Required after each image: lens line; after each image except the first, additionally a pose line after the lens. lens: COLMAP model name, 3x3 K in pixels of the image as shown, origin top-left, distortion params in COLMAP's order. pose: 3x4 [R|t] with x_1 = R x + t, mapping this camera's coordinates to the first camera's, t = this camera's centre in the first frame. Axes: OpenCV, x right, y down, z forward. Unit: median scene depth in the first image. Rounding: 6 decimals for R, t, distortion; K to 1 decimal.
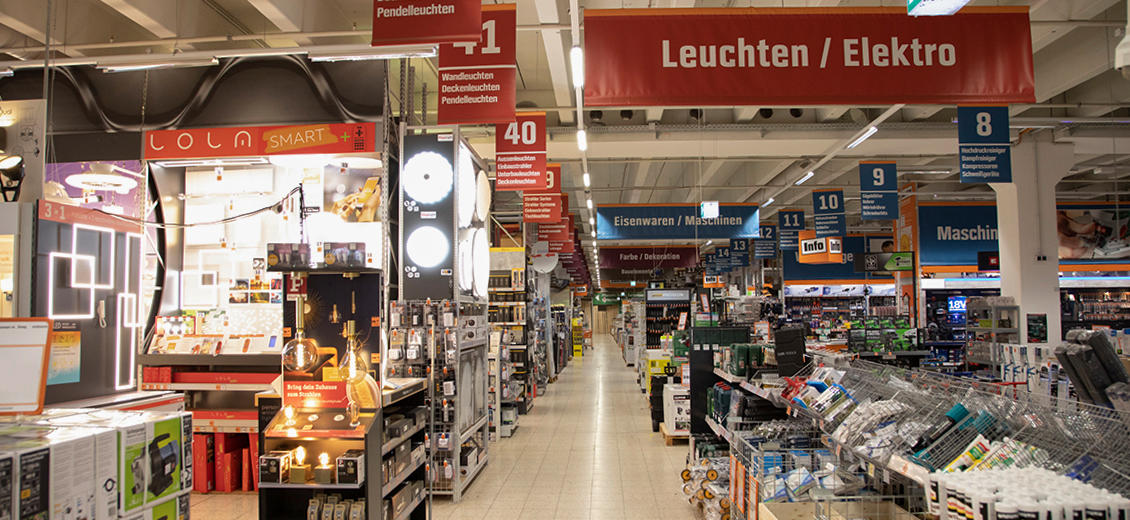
lens RADIAL K [[777.7, 0, 565.0], [0, 777.7, 260.0], [0, 0, 1]] dist [-0.124162, 0.070737]
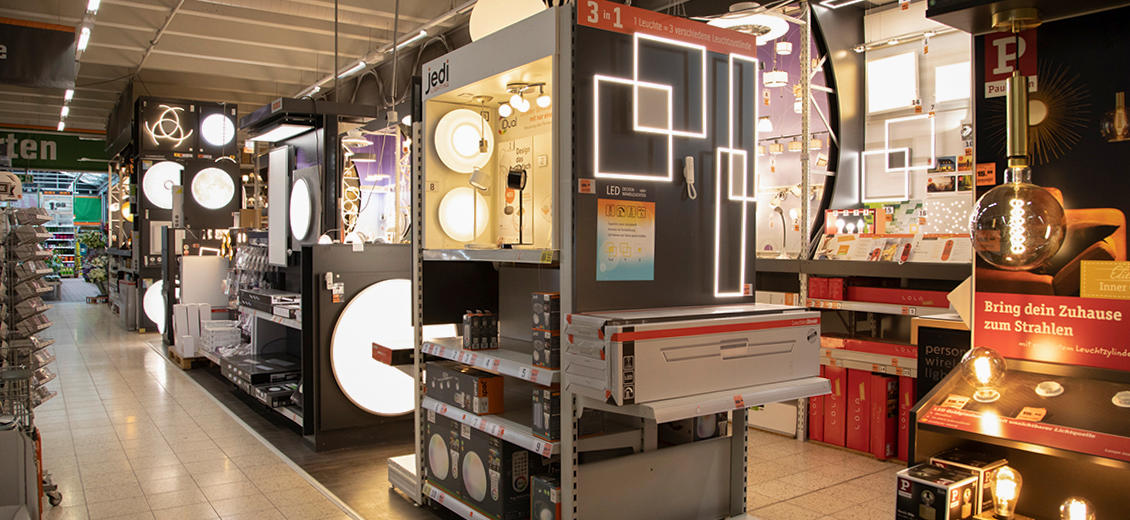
lens RADIAL K [[777.7, 0, 565.0], [0, 777.7, 260.0], [0, 0, 1]] dist [-0.124162, 0.070737]
pose [[0.617095, 0.030786, -0.786286, -0.110057], [0.040404, 0.996677, 0.070733, 0.061924], [0.785851, -0.075418, 0.613800, 0.343055]]
